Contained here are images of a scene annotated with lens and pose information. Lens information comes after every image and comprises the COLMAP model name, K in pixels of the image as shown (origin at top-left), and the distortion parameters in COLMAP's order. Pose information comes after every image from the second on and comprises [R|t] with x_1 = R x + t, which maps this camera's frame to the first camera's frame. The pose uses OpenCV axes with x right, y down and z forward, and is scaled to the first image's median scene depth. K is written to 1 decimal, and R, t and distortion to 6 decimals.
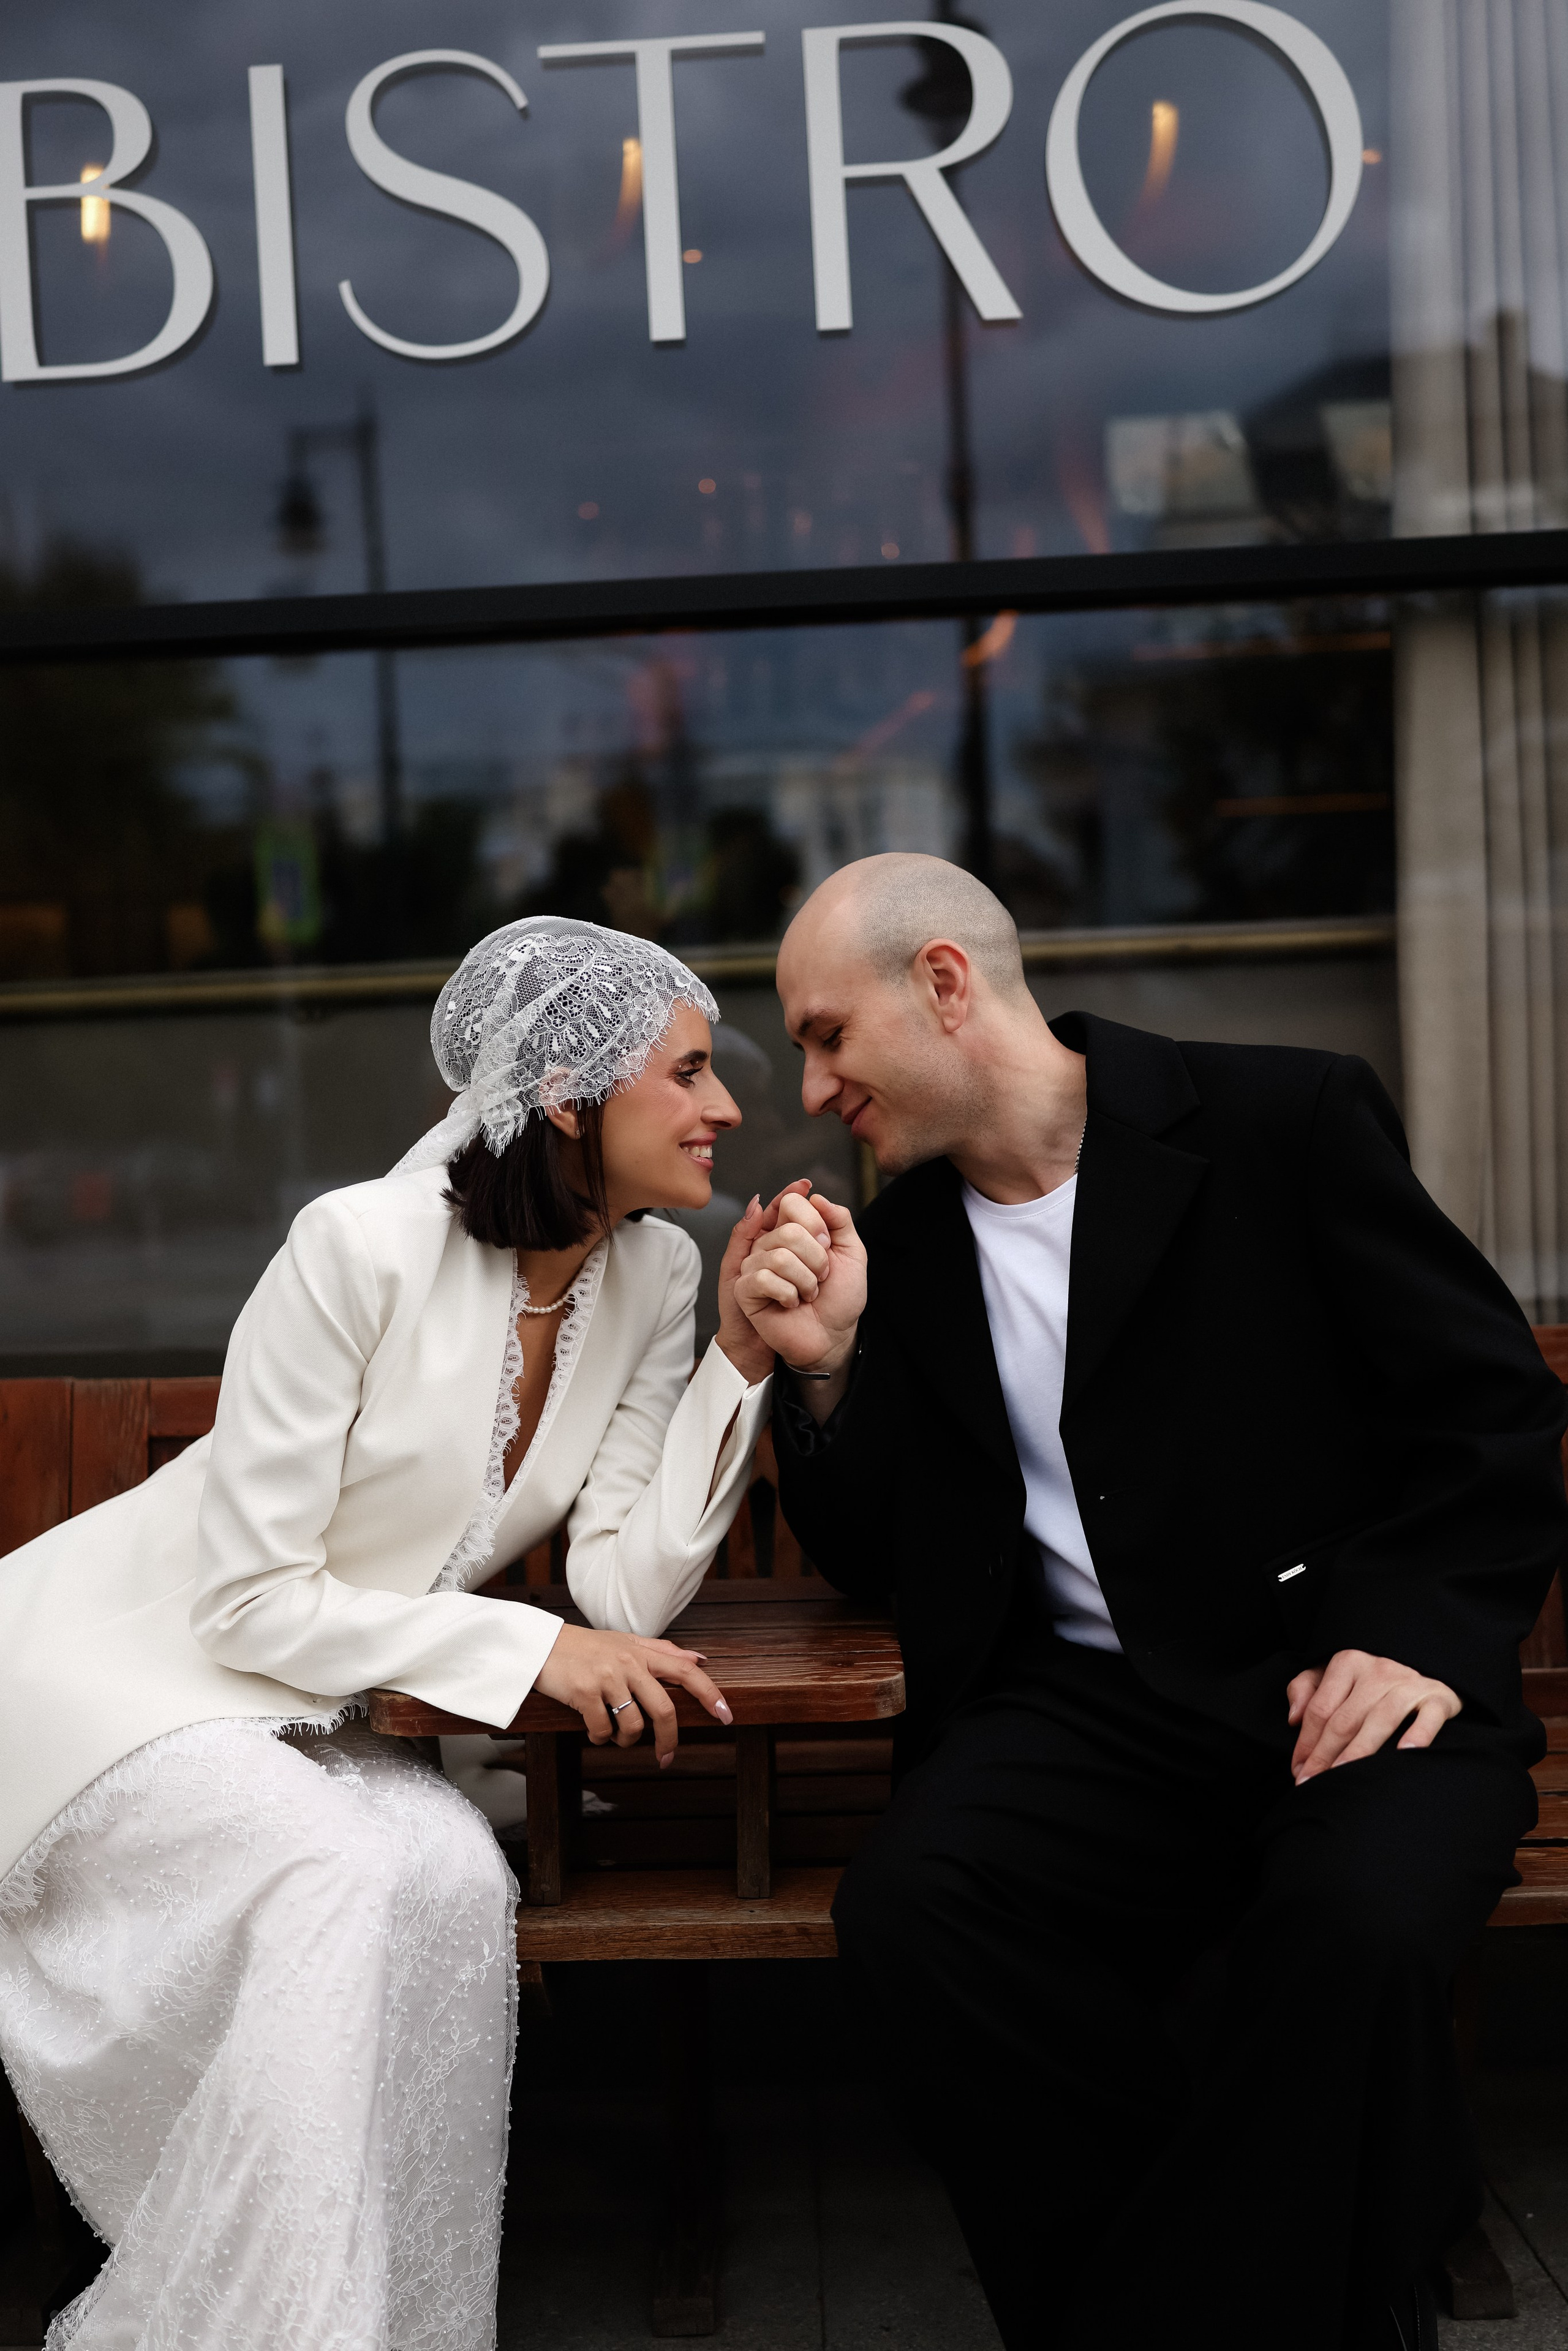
lens RADIAL K [[1585.5, 0, 703.0], [0, 1585.5, 1250.0], [0, 0, 1]] dist [0.272598, -0.000105]
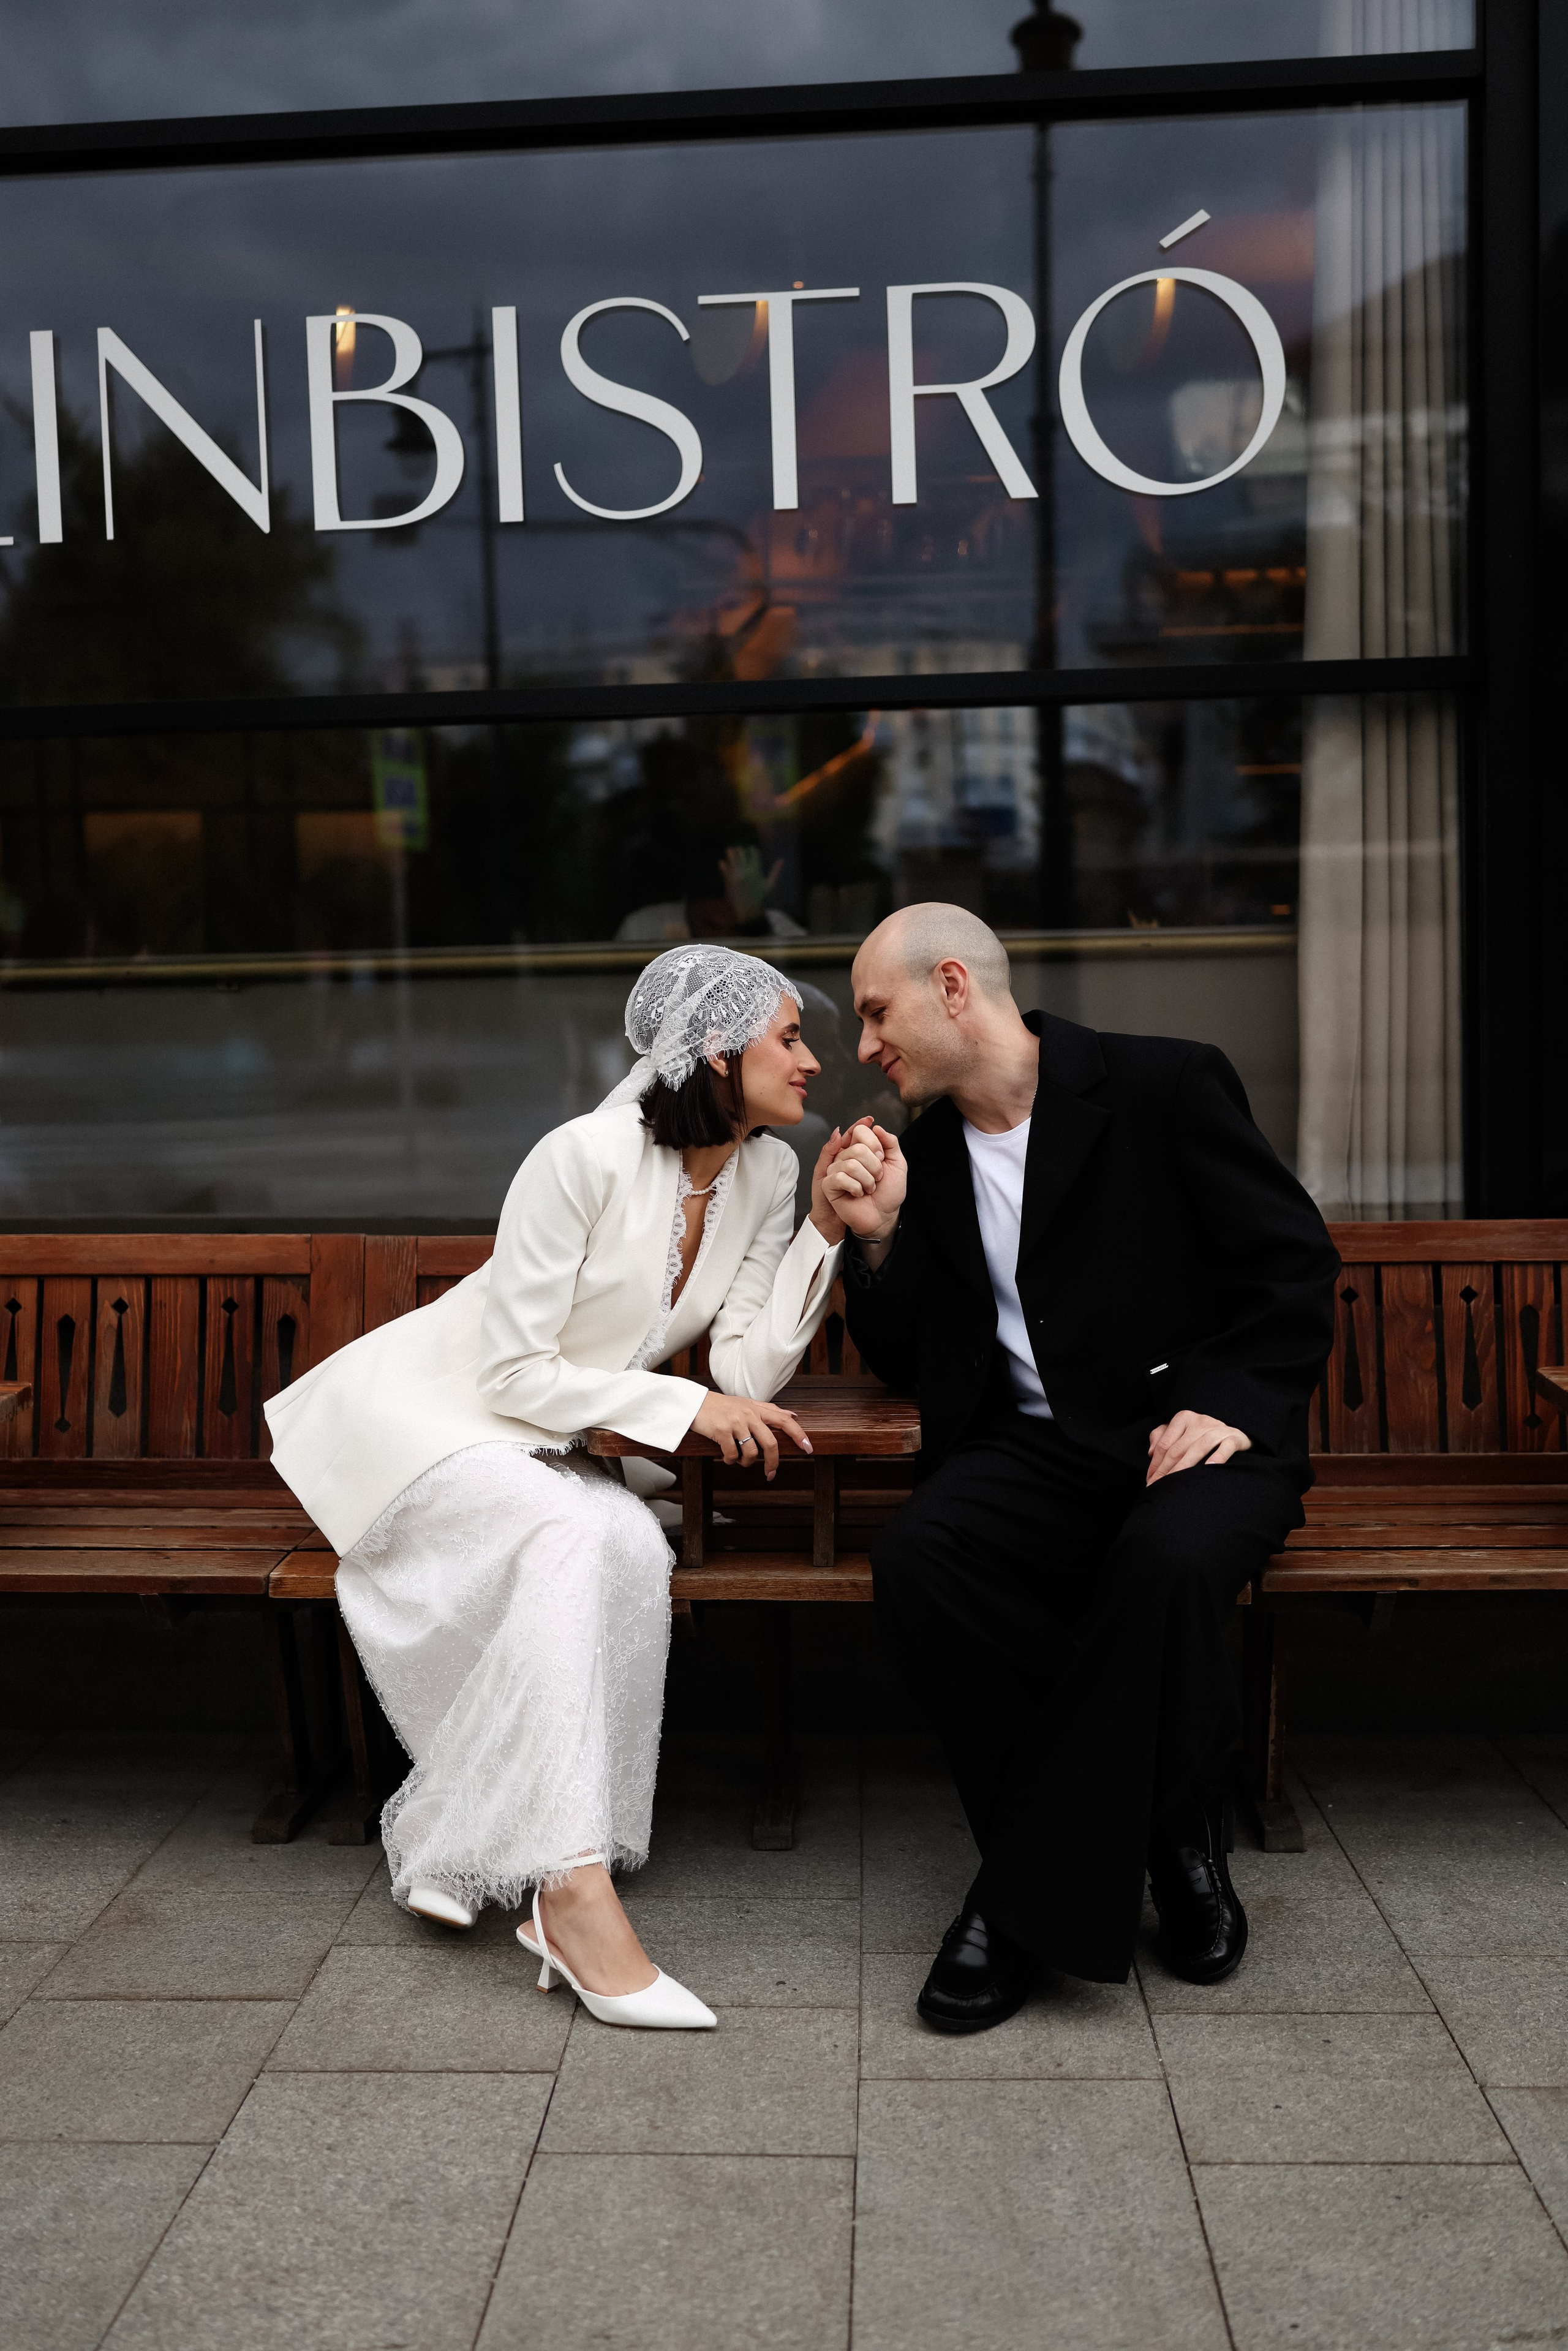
lens RADIAL K [[2212.5, 0, 789.1], [0, 2212.5, 1166.7], [0, 0, 1]] dist [-0.002515, 0.003347]
pose [[0.999757, 0.021533, 0.004787, -0.021302], [-0.021584, 0.999709, 0.010795, -0.014823], [-0.004553, -0.010896, 0.999930, -1.141845]]
